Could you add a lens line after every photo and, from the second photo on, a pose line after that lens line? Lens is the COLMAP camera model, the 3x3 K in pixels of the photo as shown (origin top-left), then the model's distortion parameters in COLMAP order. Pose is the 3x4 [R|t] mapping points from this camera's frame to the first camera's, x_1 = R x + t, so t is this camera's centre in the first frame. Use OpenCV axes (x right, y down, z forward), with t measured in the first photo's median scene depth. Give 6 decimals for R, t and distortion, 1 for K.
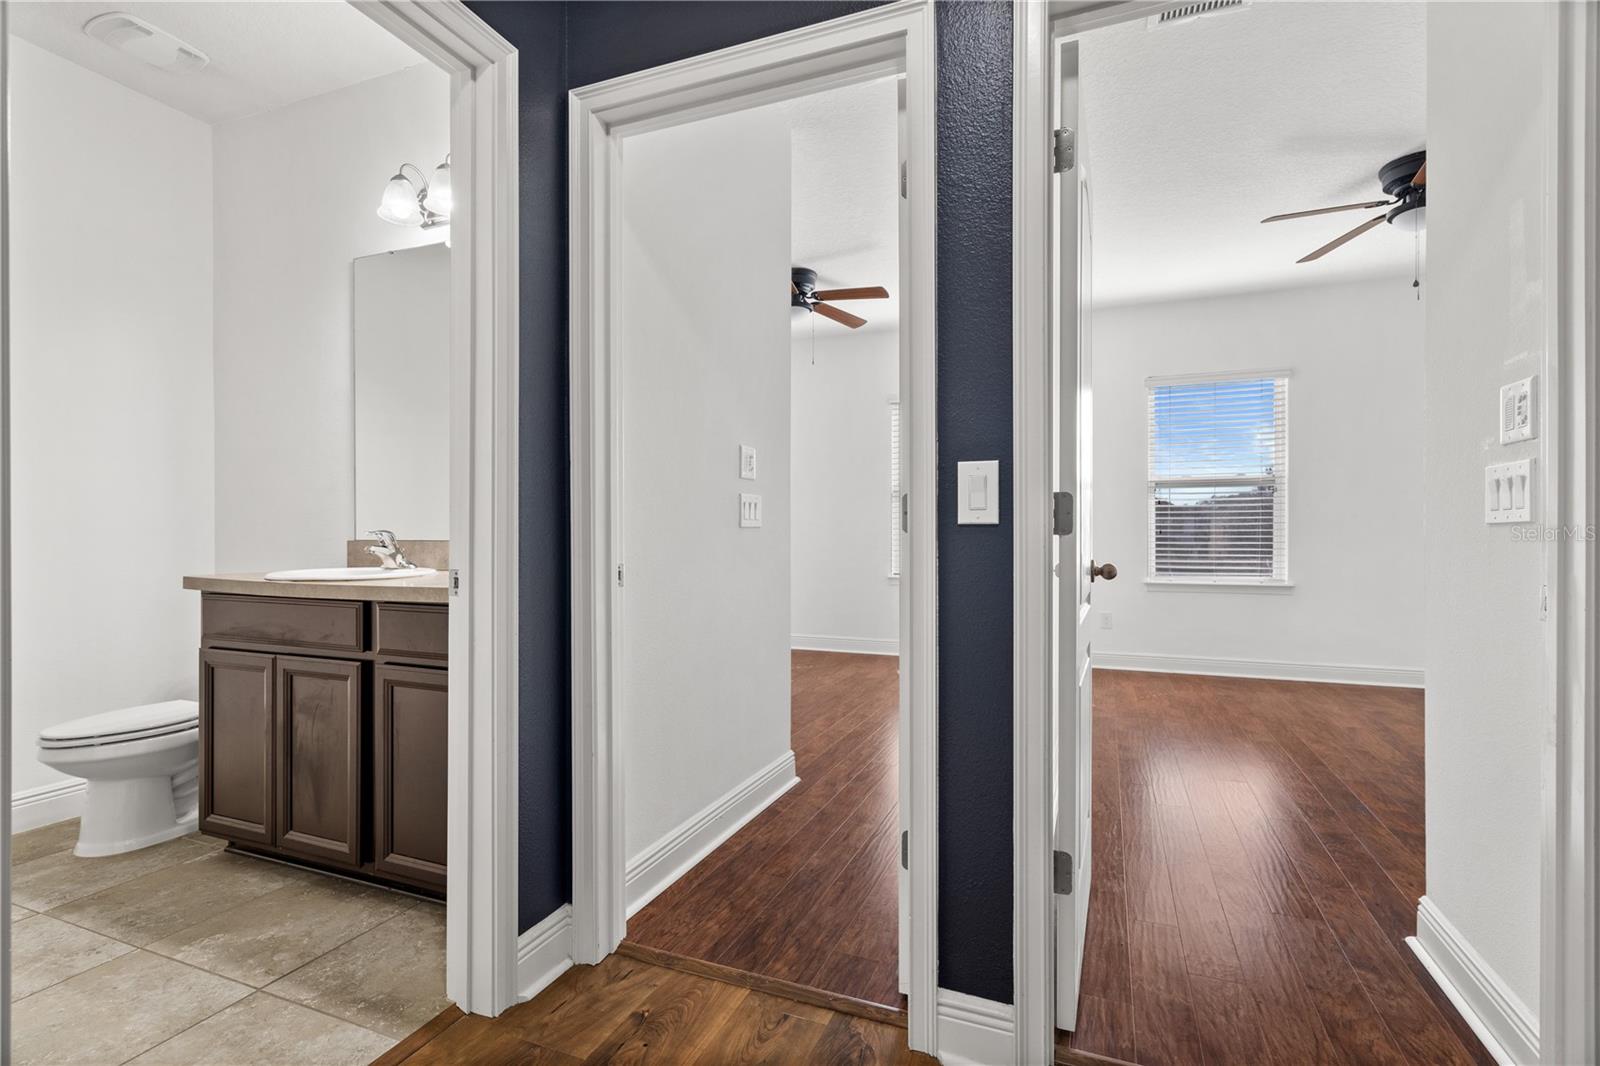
lens RADIAL K [[744.1, 0, 803.0], [0, 744.1, 536.9], [0, 0, 1]] dist [-0.002550, 0.000990]
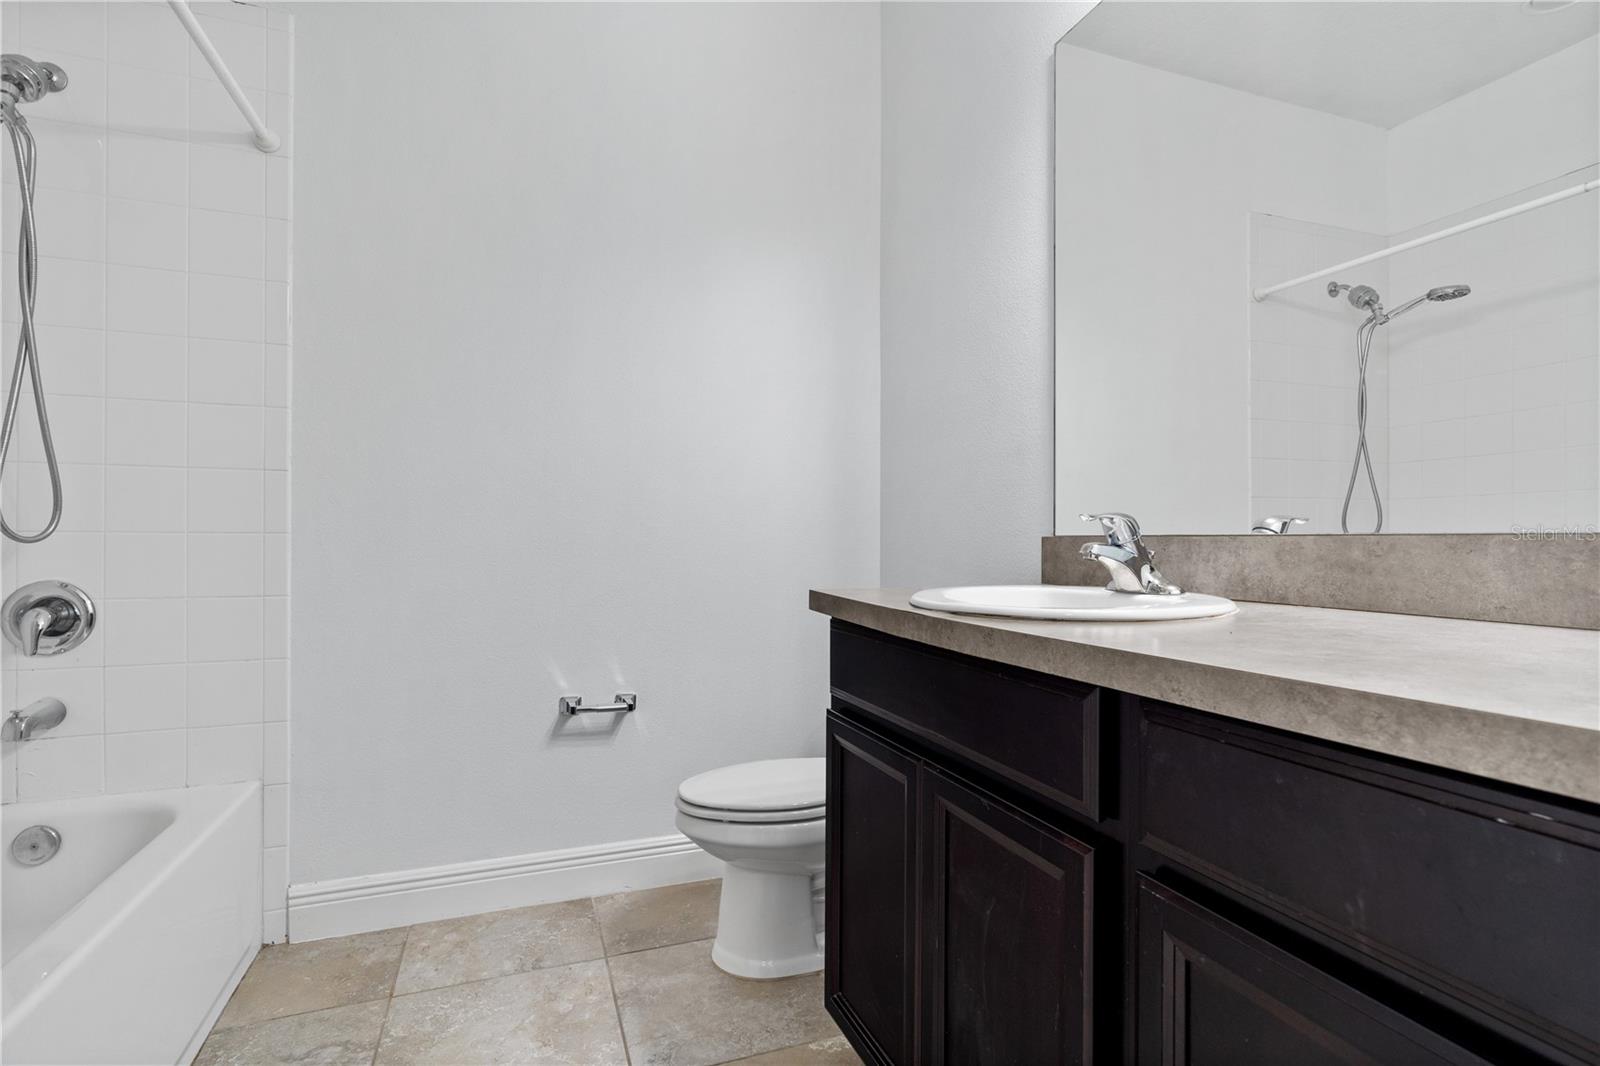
lens RADIAL K [[770.6, 0, 801.6], [0, 770.6, 540.1], [0, 0, 1]] dist [0.001513, -0.001150]
pose [[0.675814, 0.002072, -0.737069, -0.332477], [-0.007982, 0.999958, -0.004507, 0.013222], [0.737029, 0.008929, 0.675802, 0.511549]]
